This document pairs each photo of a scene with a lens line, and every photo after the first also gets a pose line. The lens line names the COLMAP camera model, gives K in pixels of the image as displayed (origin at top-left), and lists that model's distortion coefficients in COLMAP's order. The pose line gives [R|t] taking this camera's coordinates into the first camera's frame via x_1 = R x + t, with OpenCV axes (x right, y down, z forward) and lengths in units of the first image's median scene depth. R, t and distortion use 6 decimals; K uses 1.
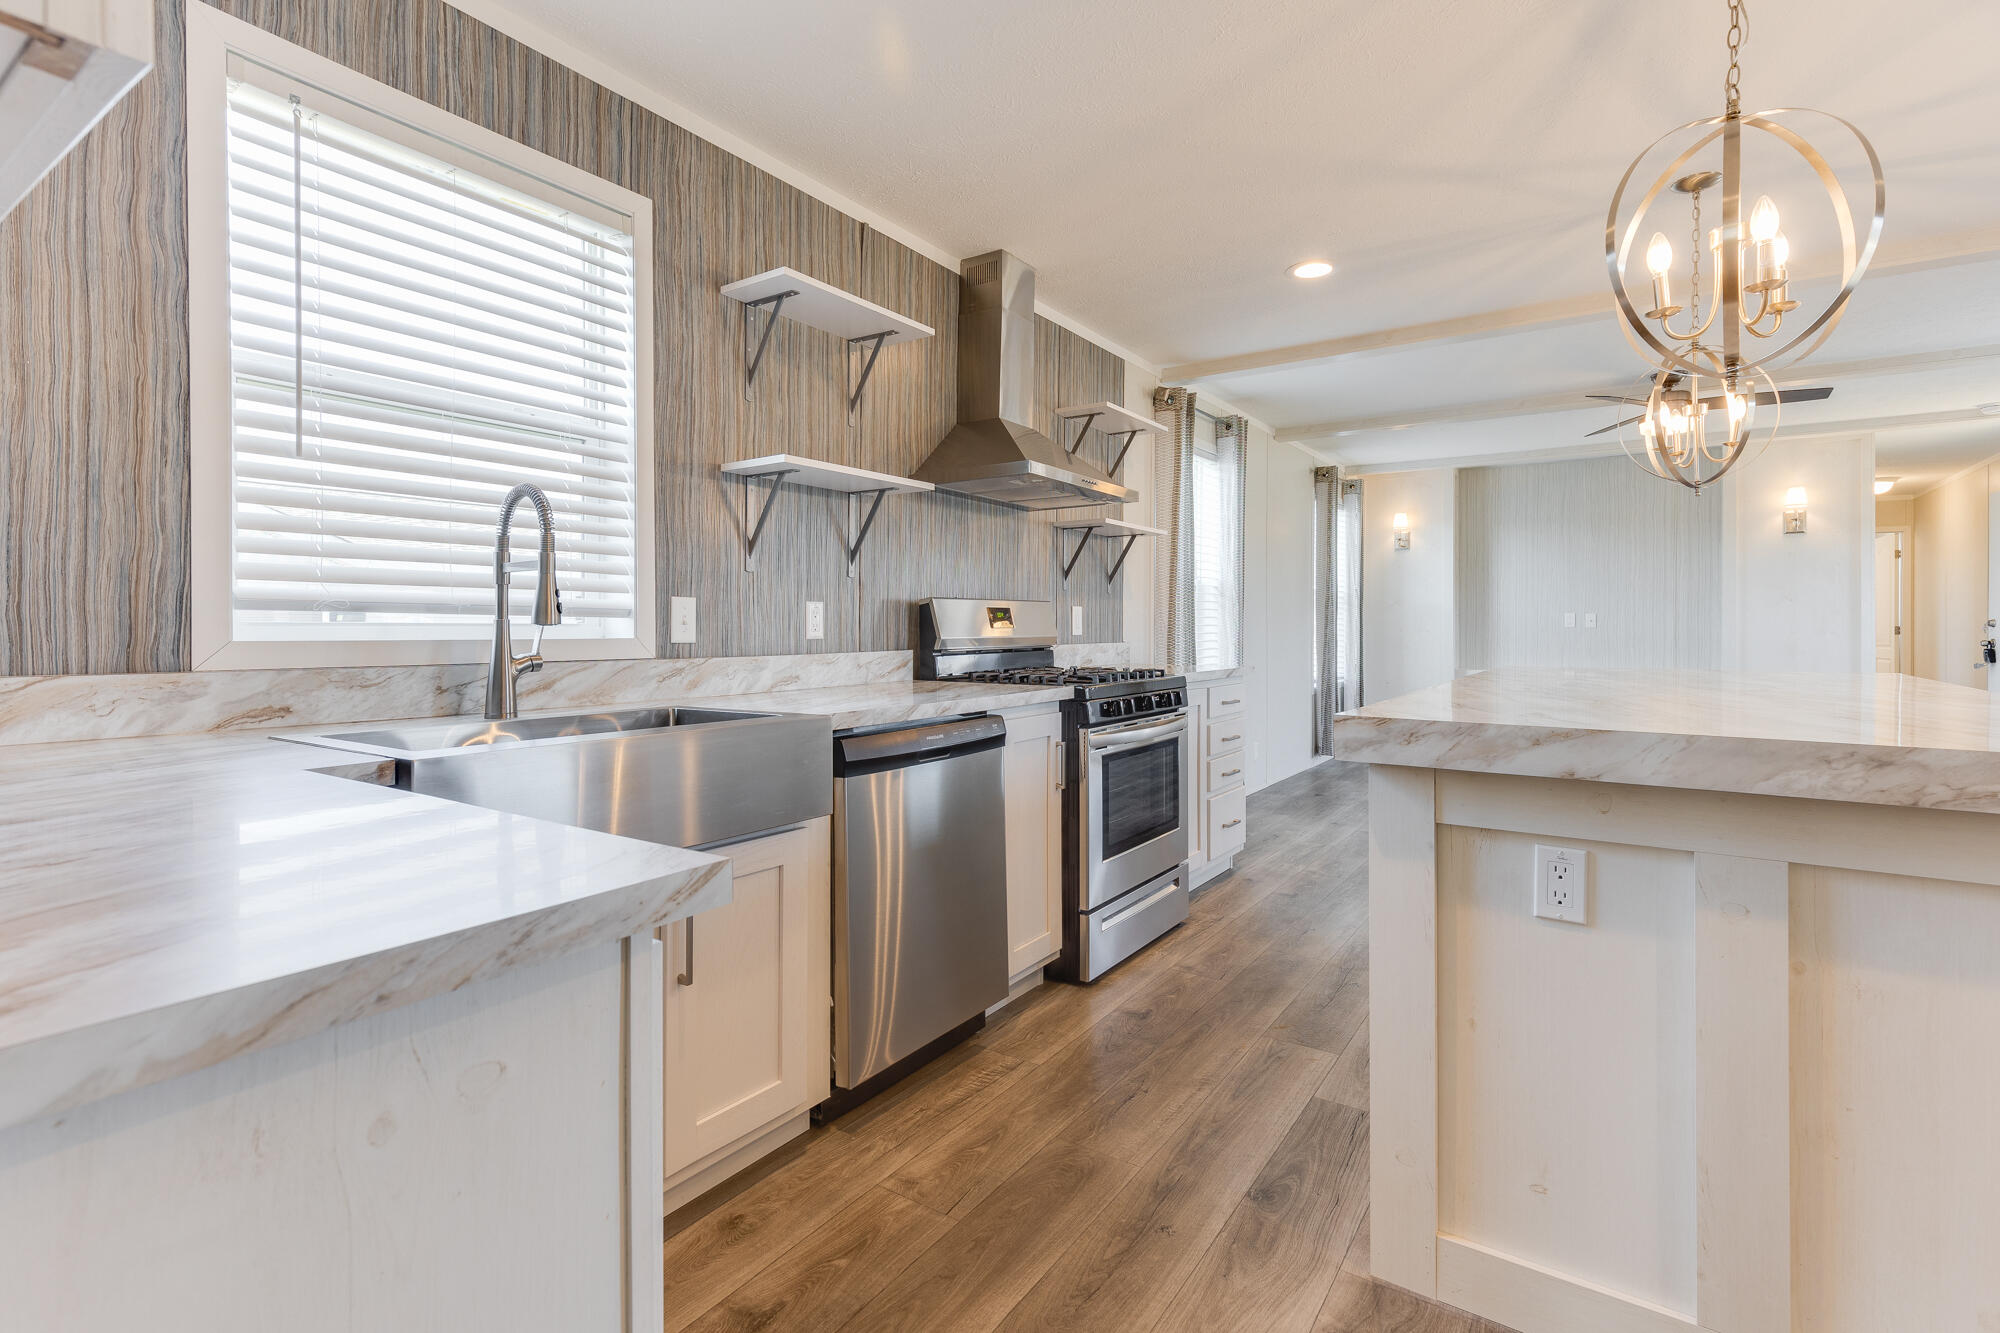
lens RADIAL K [[930.7, 0, 1011.0], [0, 930.7, 628.4], [0, 0, 1]] dist [0.007587, 0.000383]
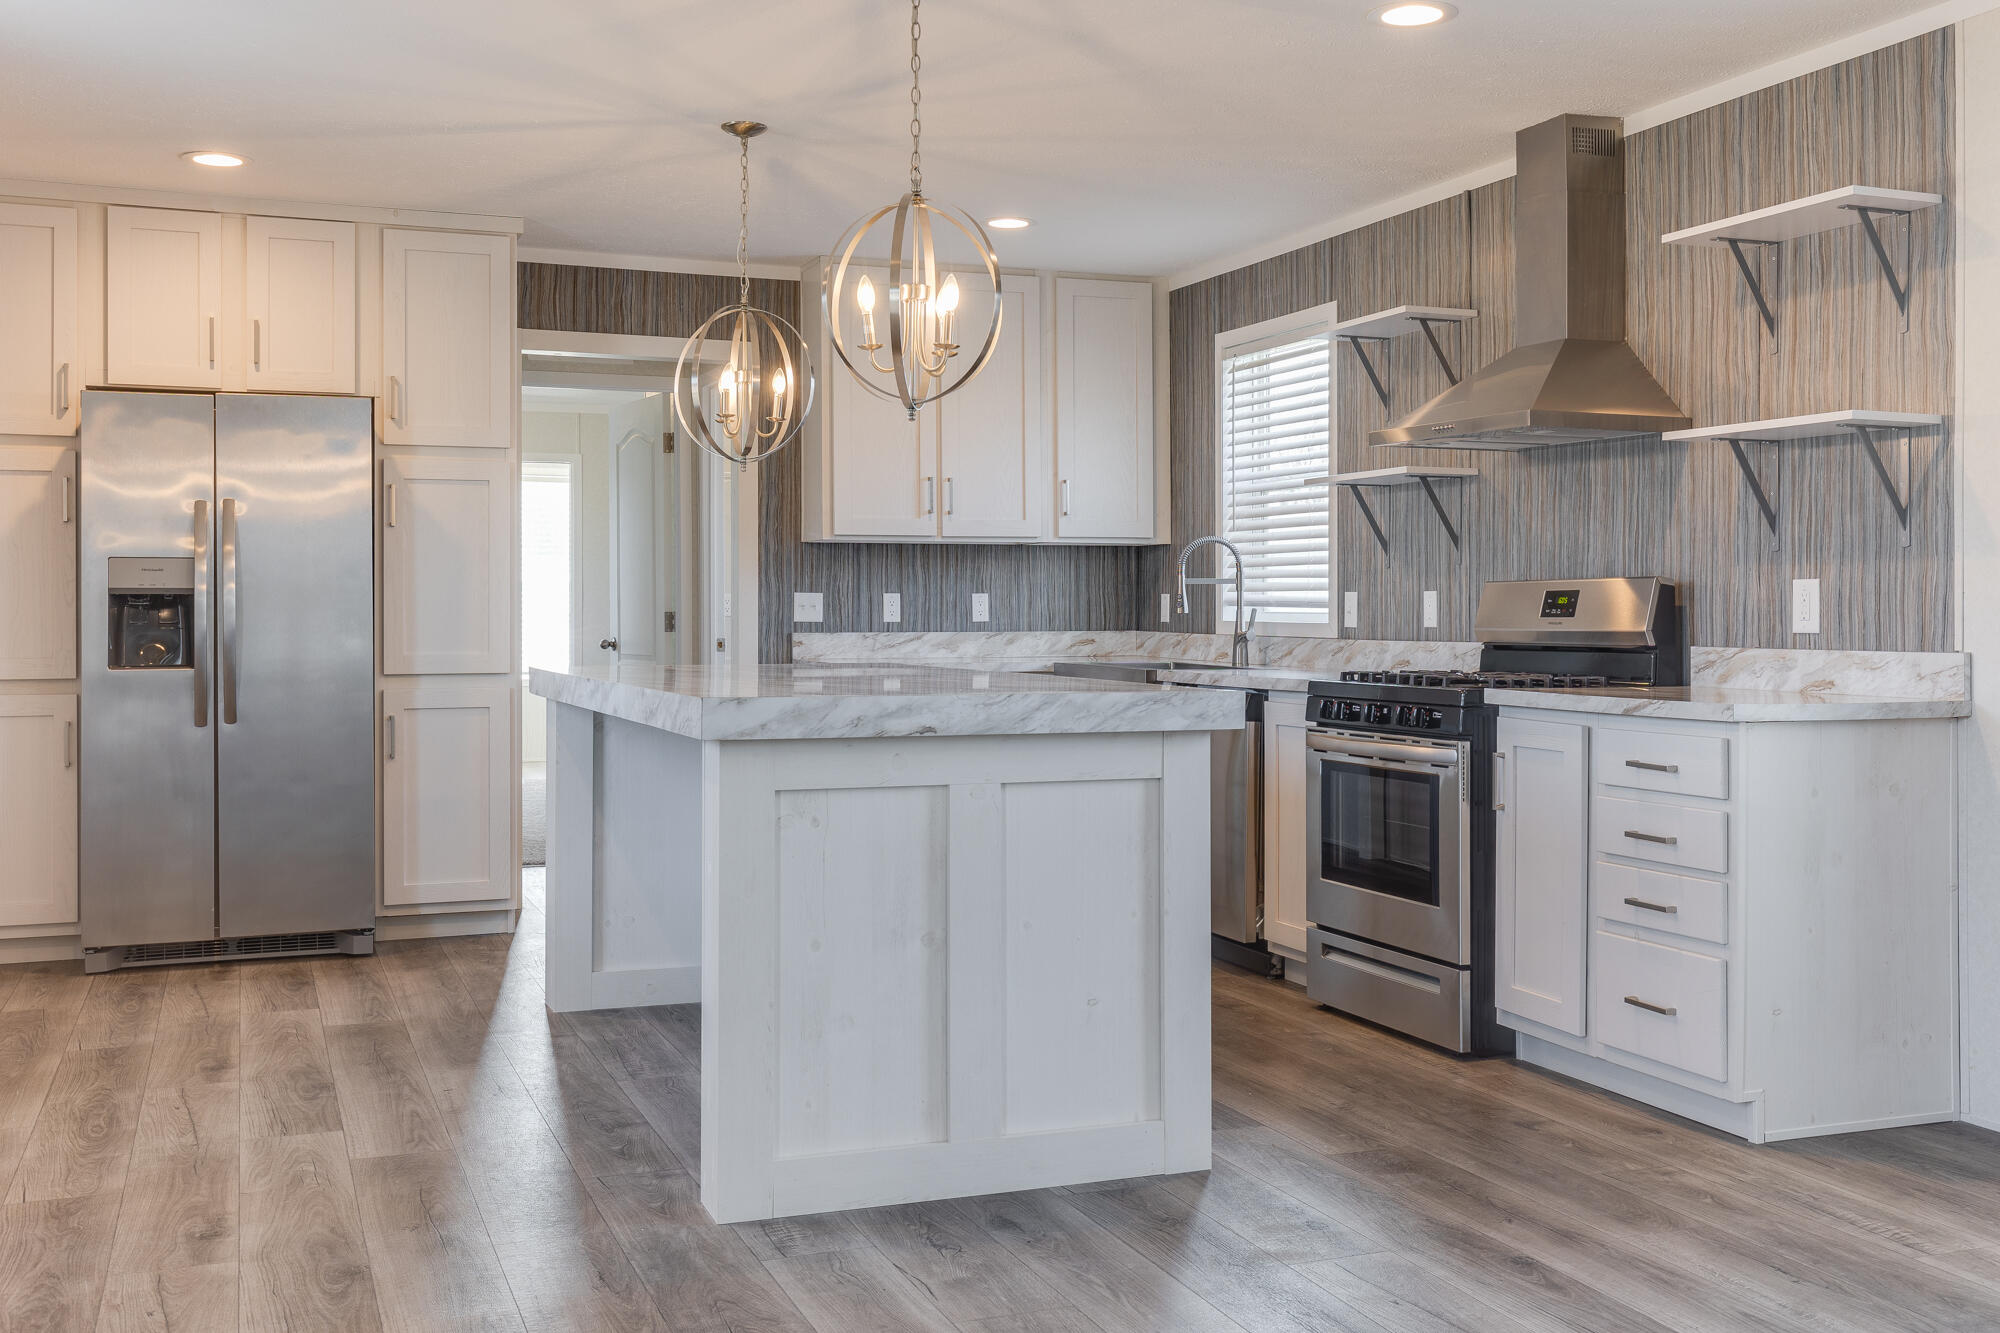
lens RADIAL K [[1934.7, 0, 1003.6], [0, 1934.7, 608.3], [0, 0, 1]] dist [0.002917, -0.000964]
pose [[-0.574522, -0.000177, -0.818489, 2.119407], [-0.001211, 0.999999, 0.000634, -0.011865], [0.818488, 0.001355, -0.574522, 2.142974]]
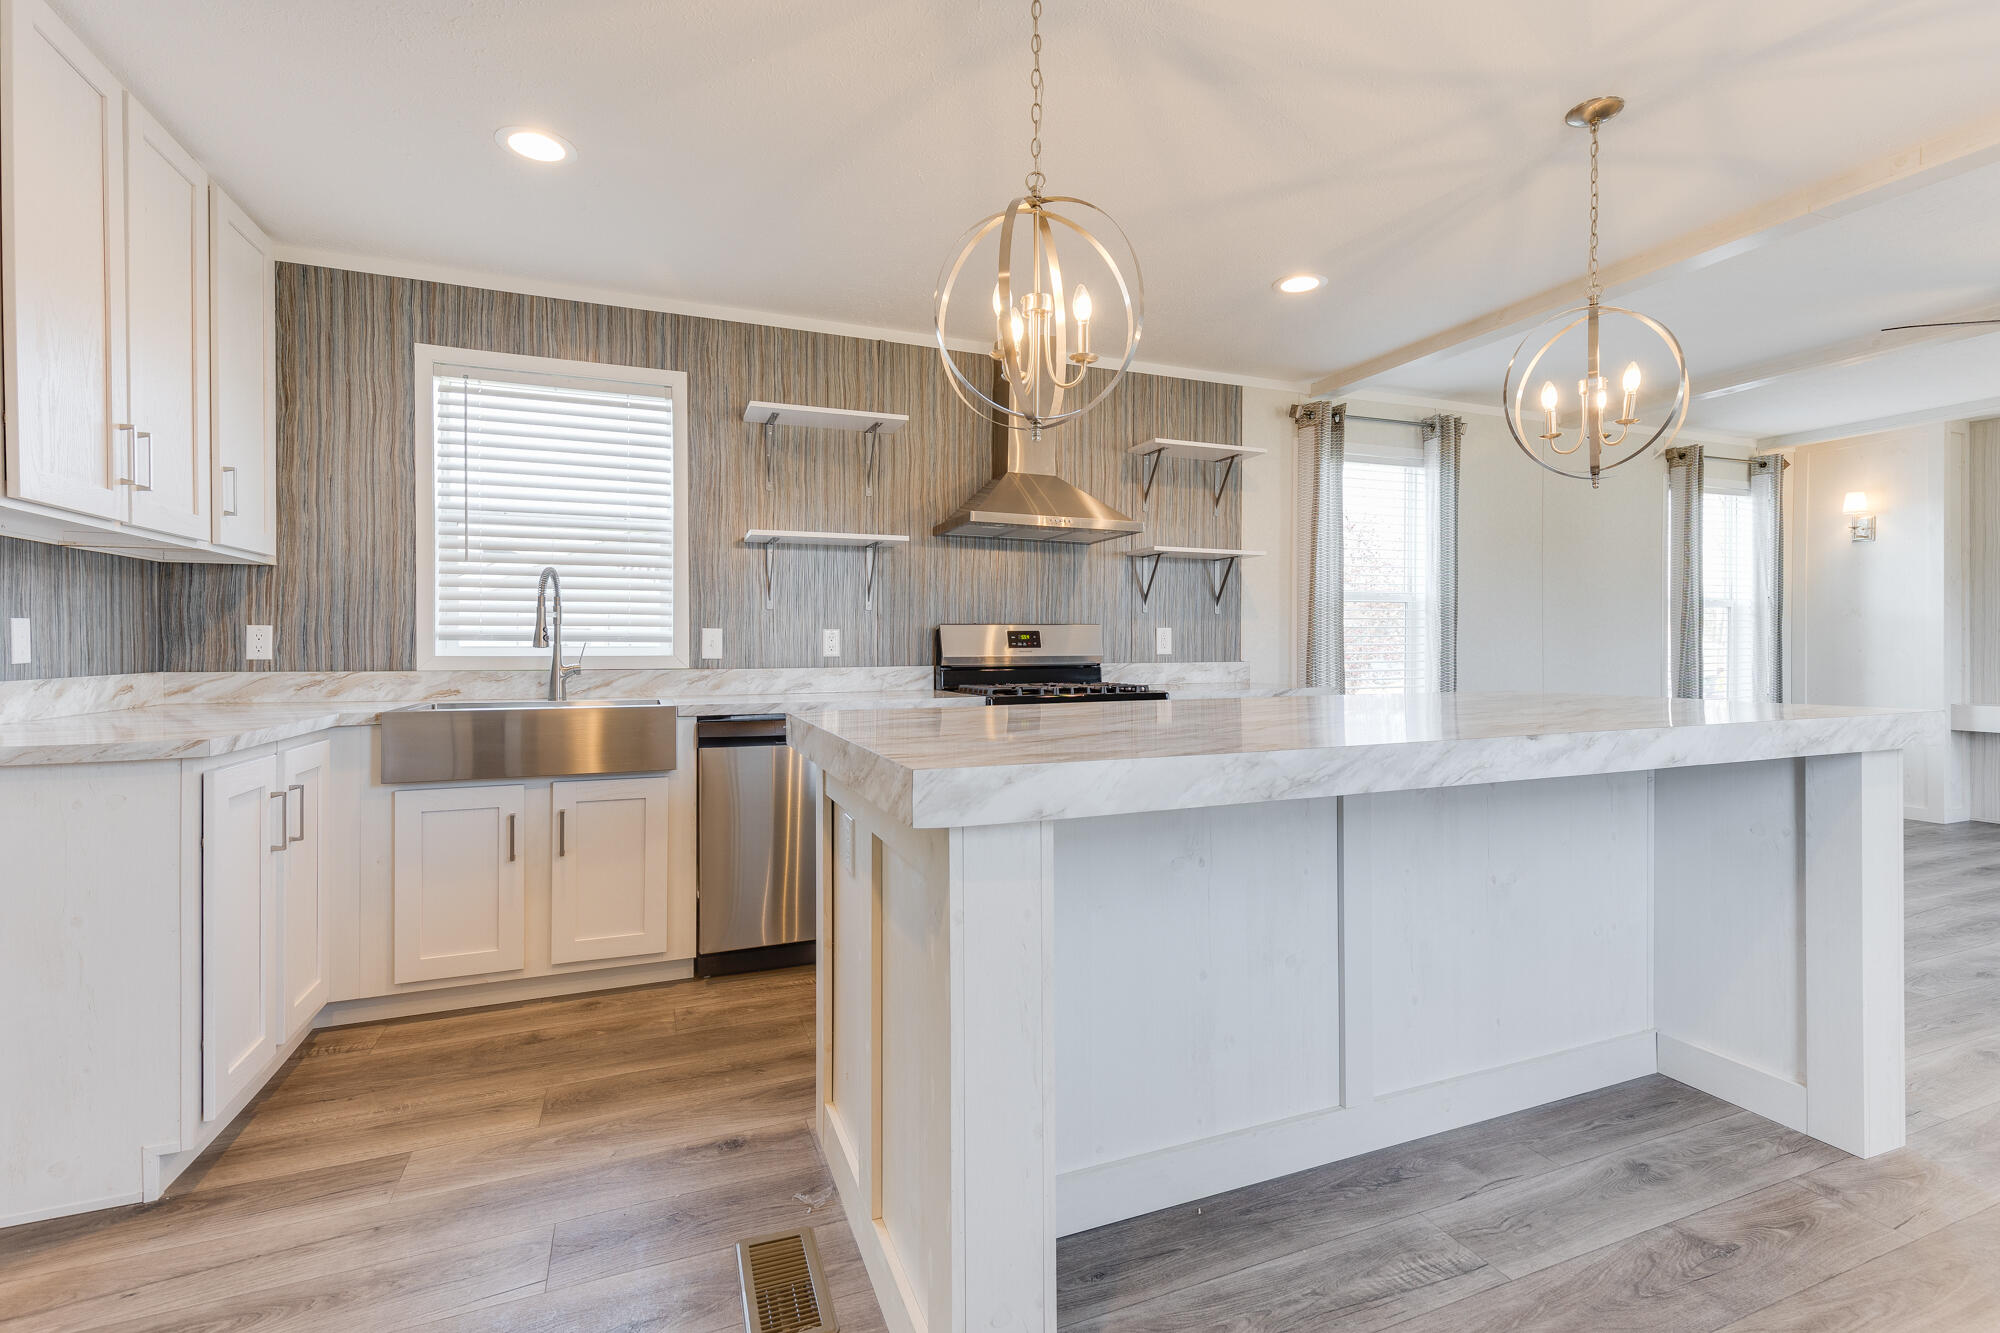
lens RADIAL K [[923.5, 0, 1013.4], [0, 923.5, 644.3], [0, 0, 1]] dist [0.009961, -0.000091]
pose [[0.829405, -0.001476, -0.558646, 0.888902], [0.000777, 0.999999, -0.001488, -0.005141], [0.558648, 0.000800, 0.829405, 0.029118]]
